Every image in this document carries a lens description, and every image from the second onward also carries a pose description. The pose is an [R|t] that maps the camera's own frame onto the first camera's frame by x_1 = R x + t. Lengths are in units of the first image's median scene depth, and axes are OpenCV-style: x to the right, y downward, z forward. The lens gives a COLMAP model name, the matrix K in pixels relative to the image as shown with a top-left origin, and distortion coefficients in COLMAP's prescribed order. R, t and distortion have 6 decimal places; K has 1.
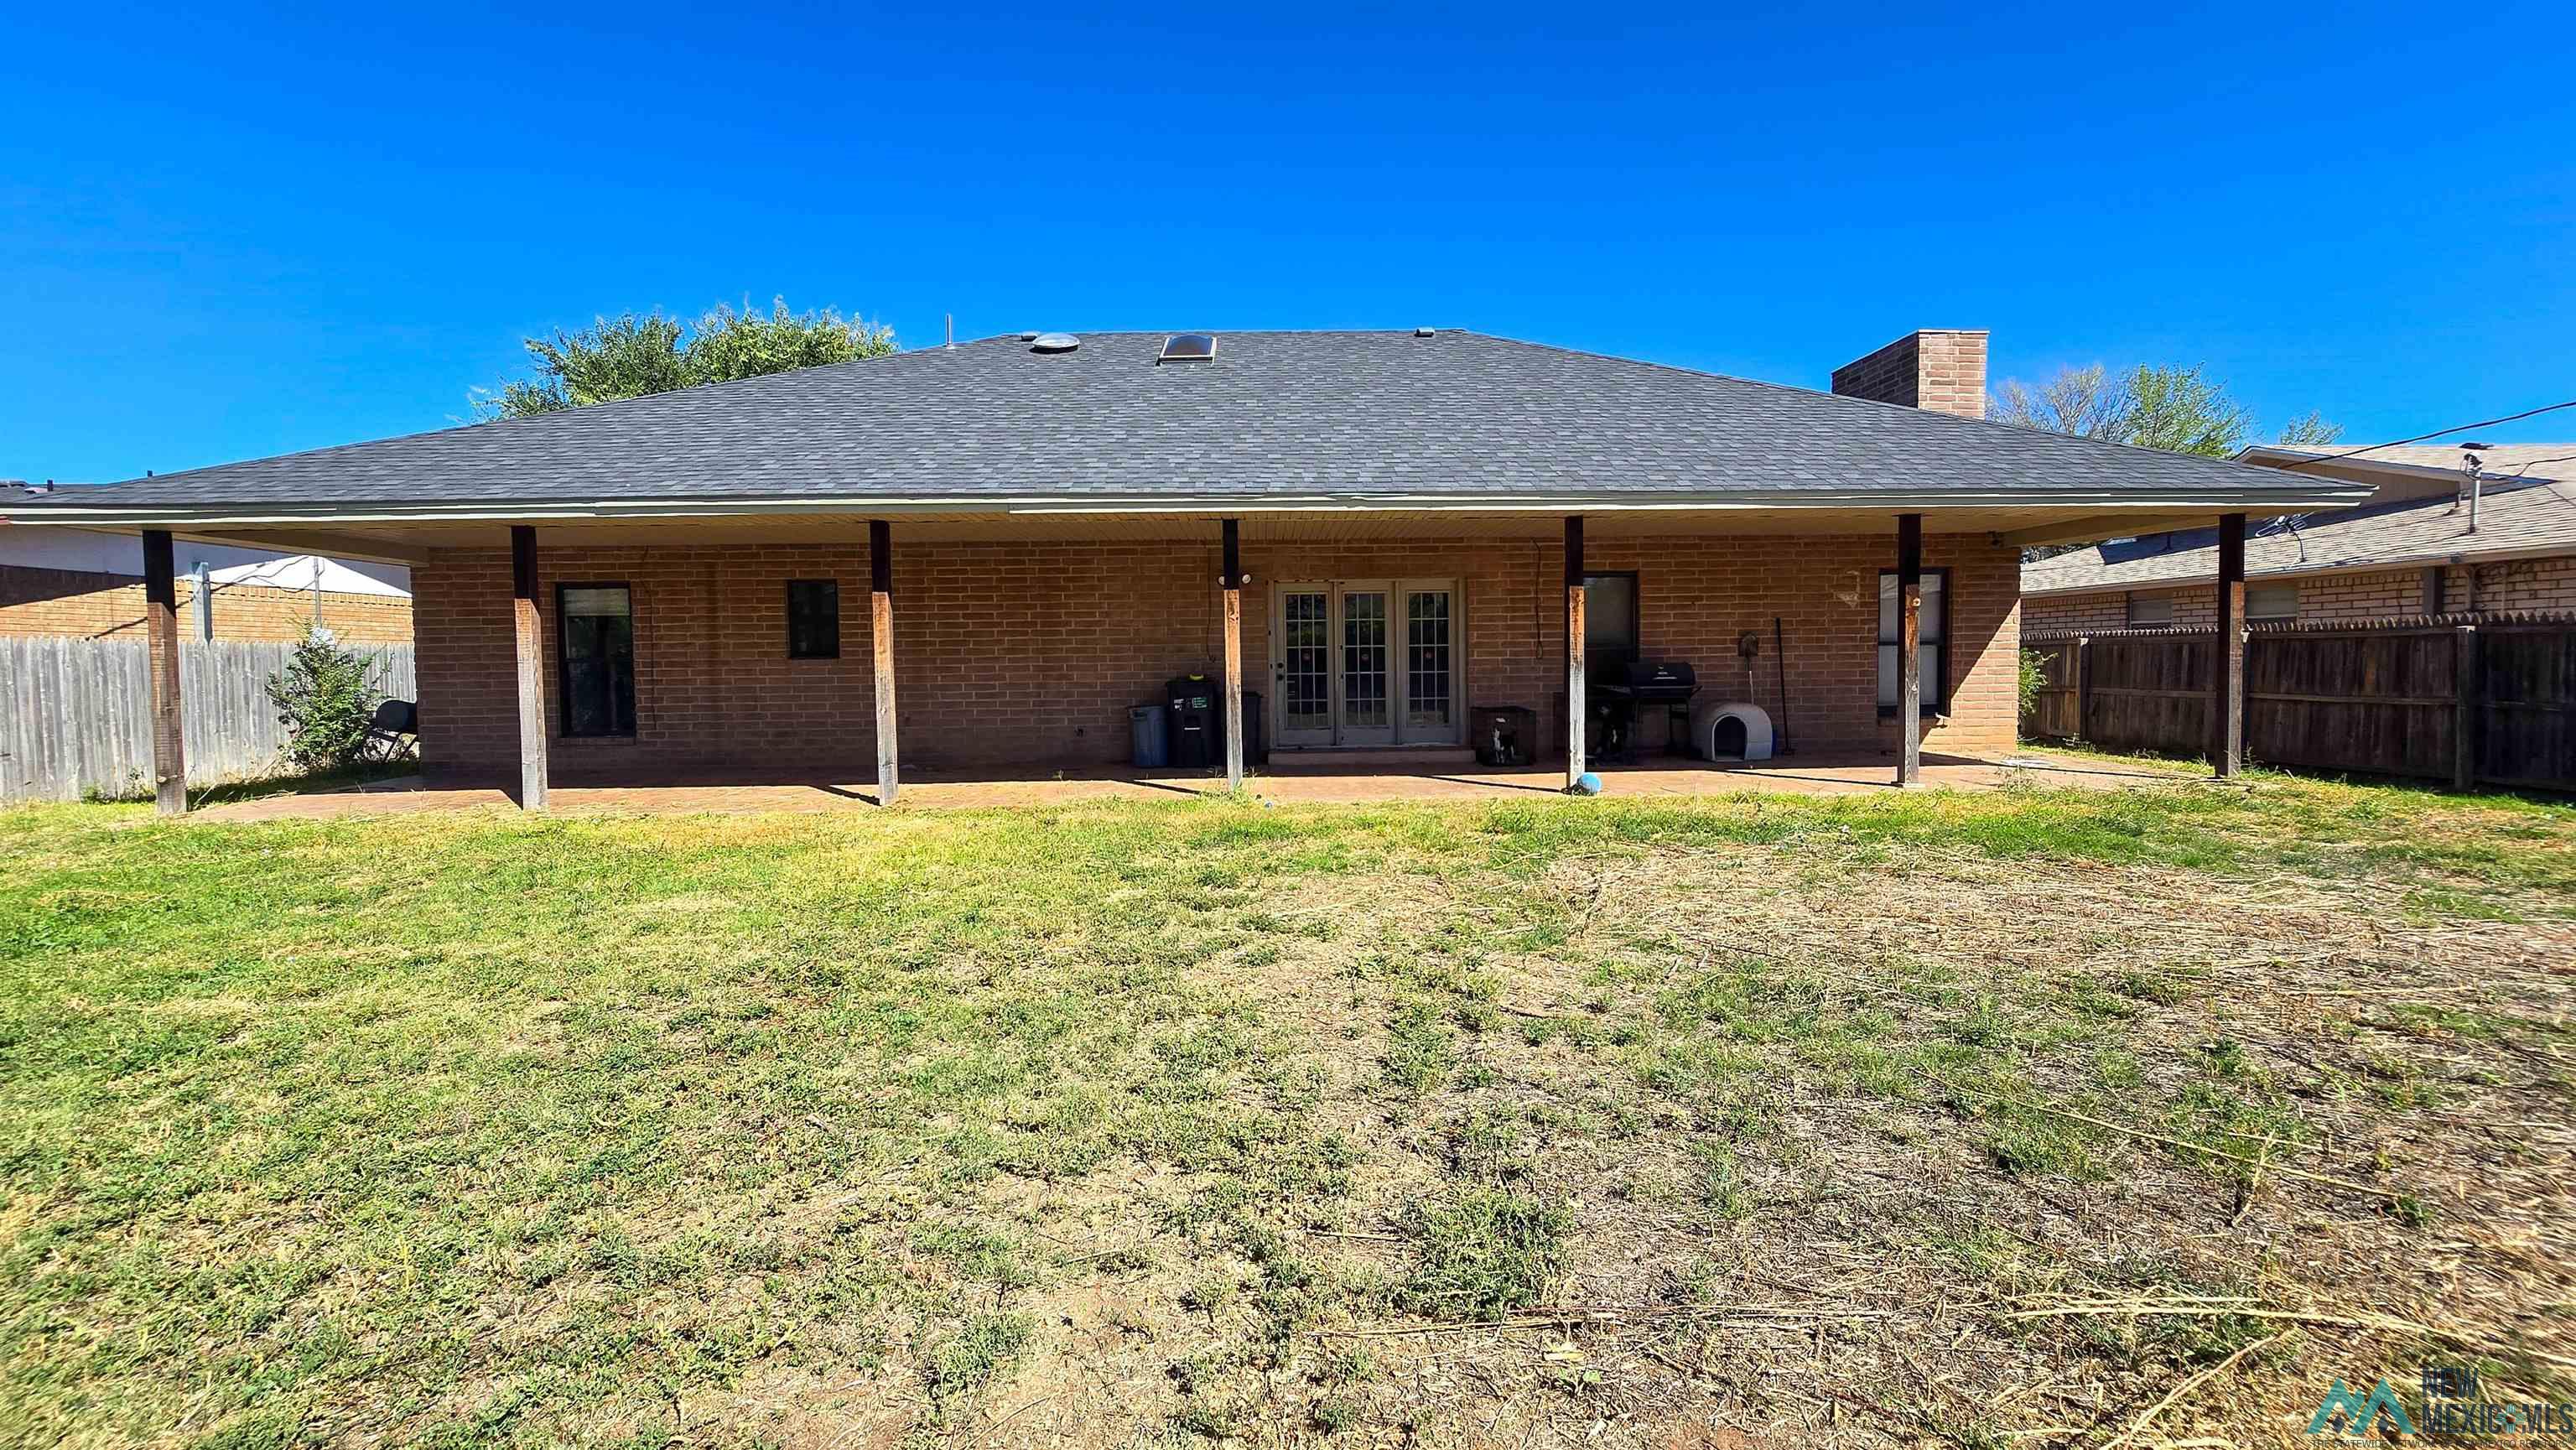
lens RADIAL K [[1057.7, 0, 1286.8], [0, 1057.7, 719.4], [0, 0, 1]] dist [0.000677, -0.000196]
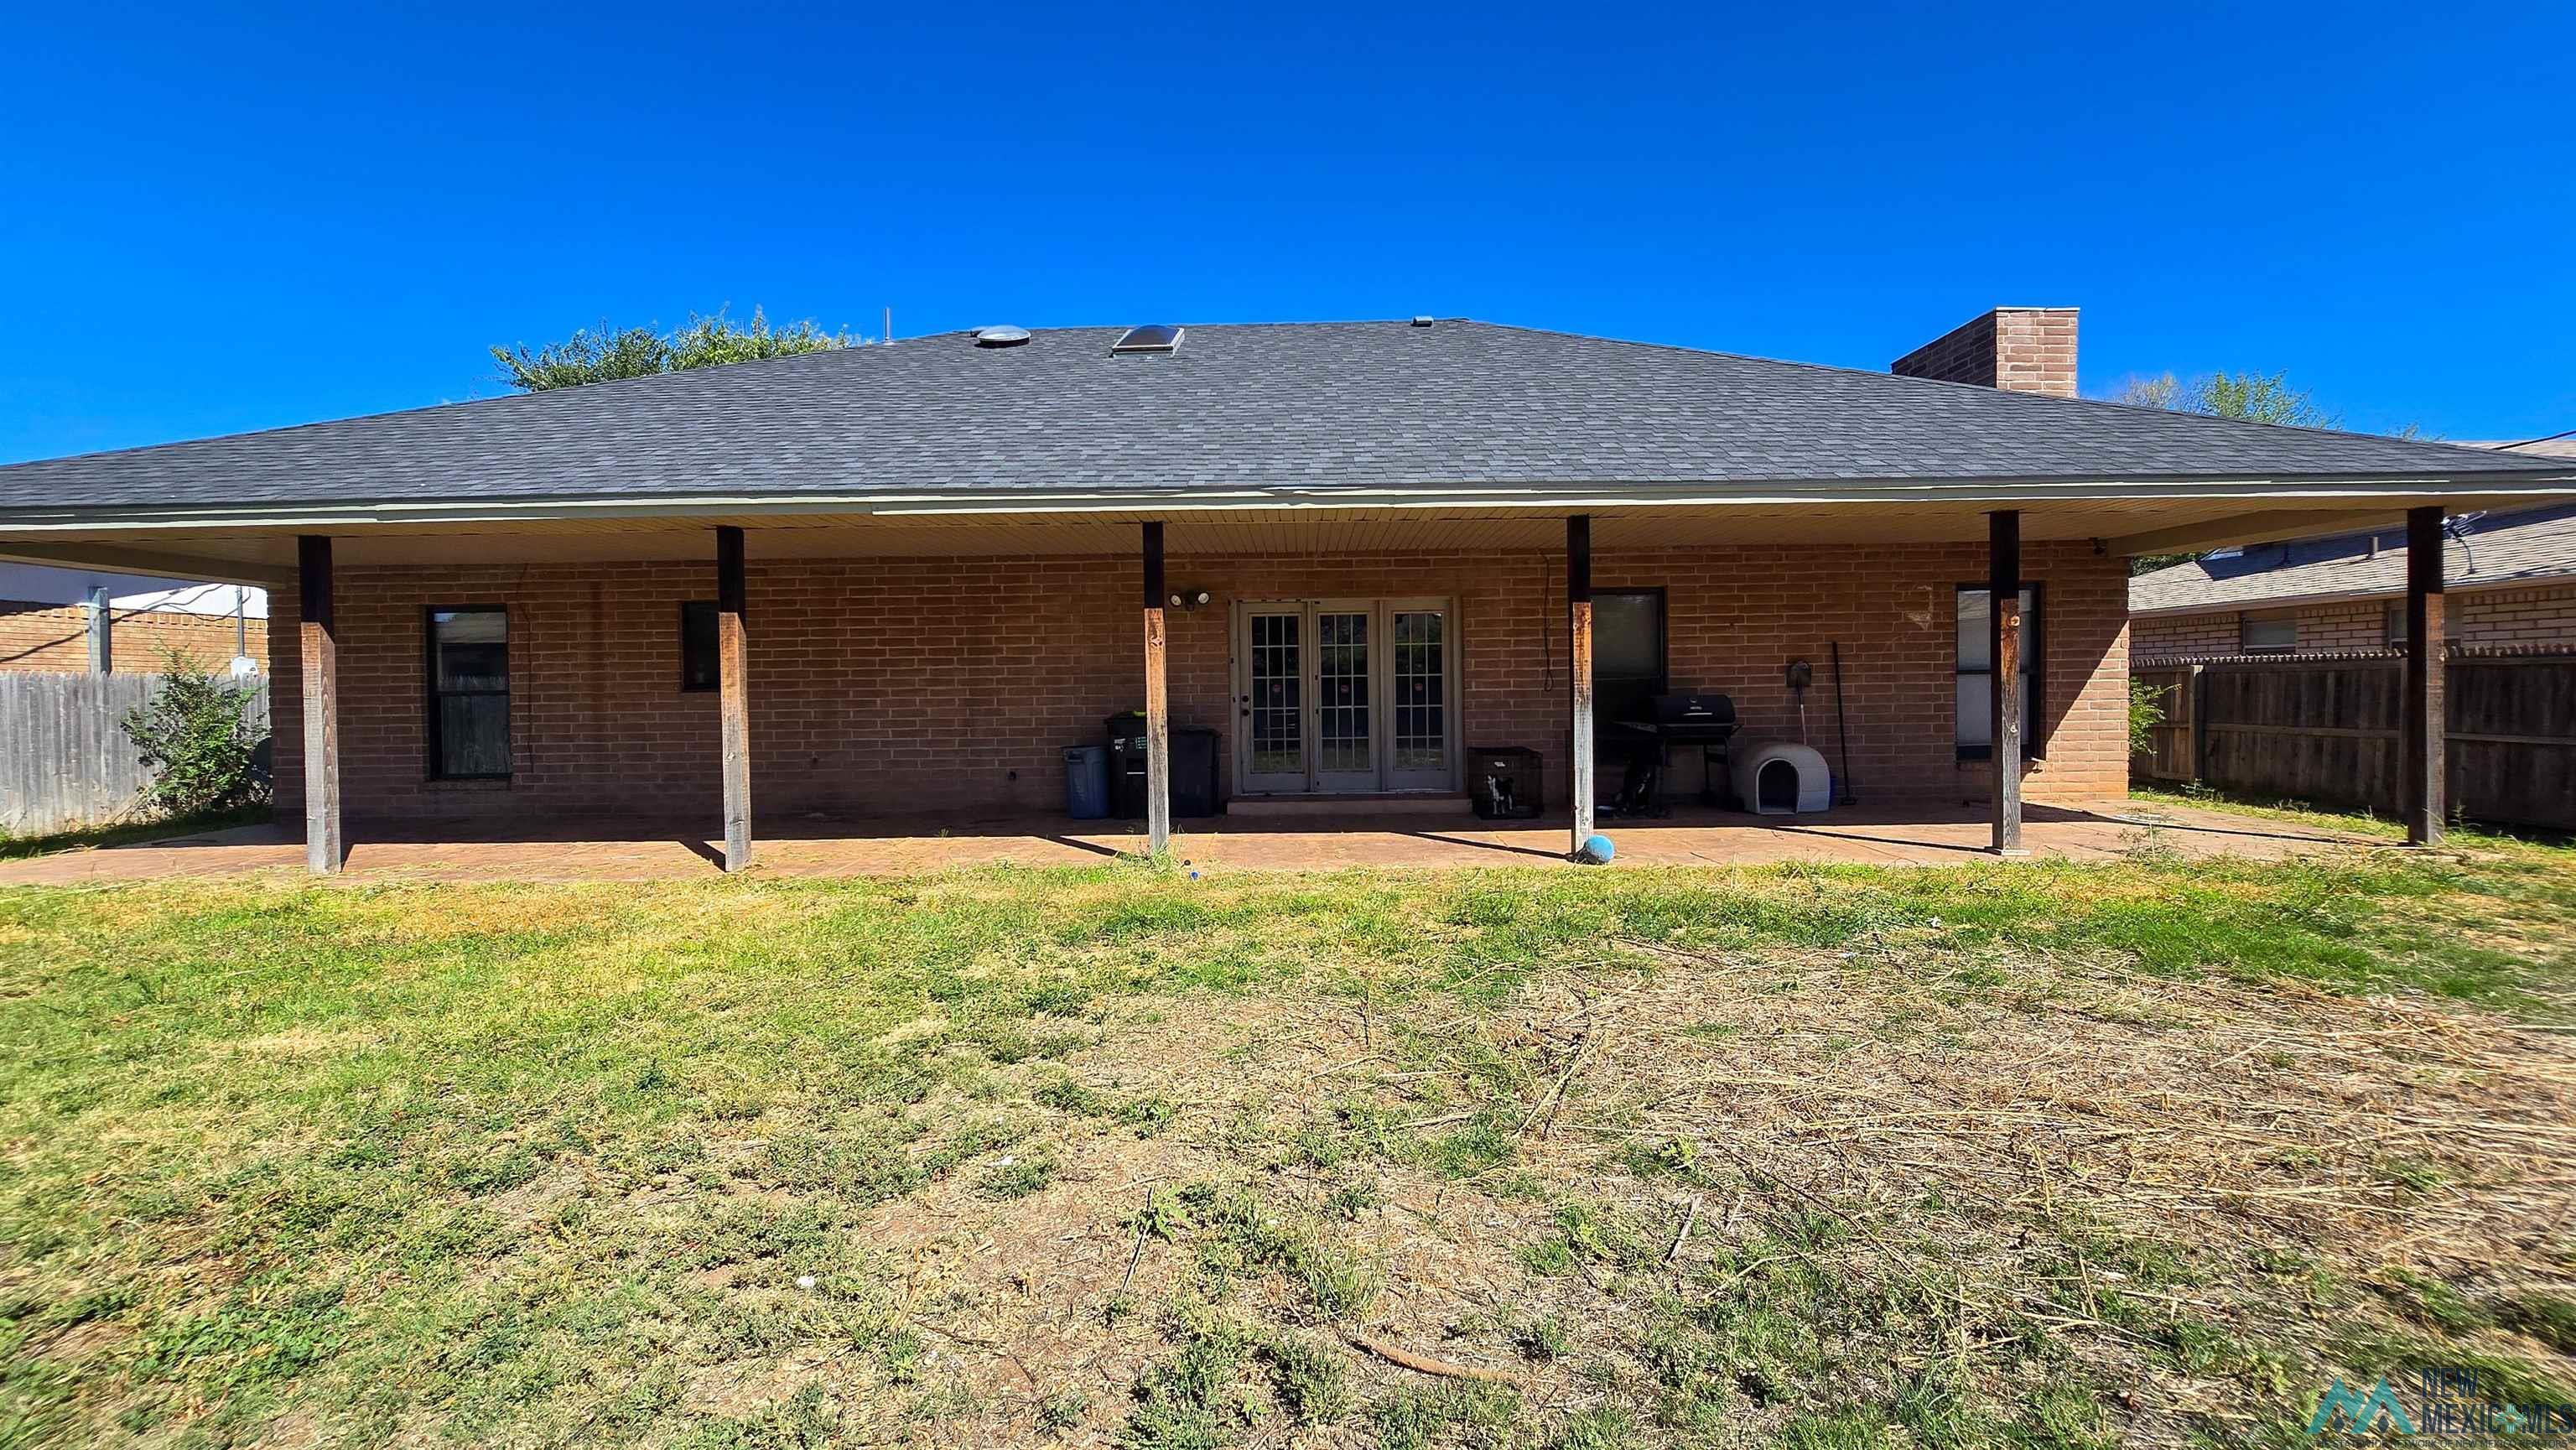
lens RADIAL K [[1057.7, 0, 1287.6], [0, 1057.7, 718.4], [0, 0, 1]] dist [0.000677, -0.000196]
pose [[0.999294, -0.000120, -0.037569, 0.066083], [-0.000878, 0.999647, -0.026540, -0.013274], [0.037559, 0.026555, 0.998942, 0.156193]]
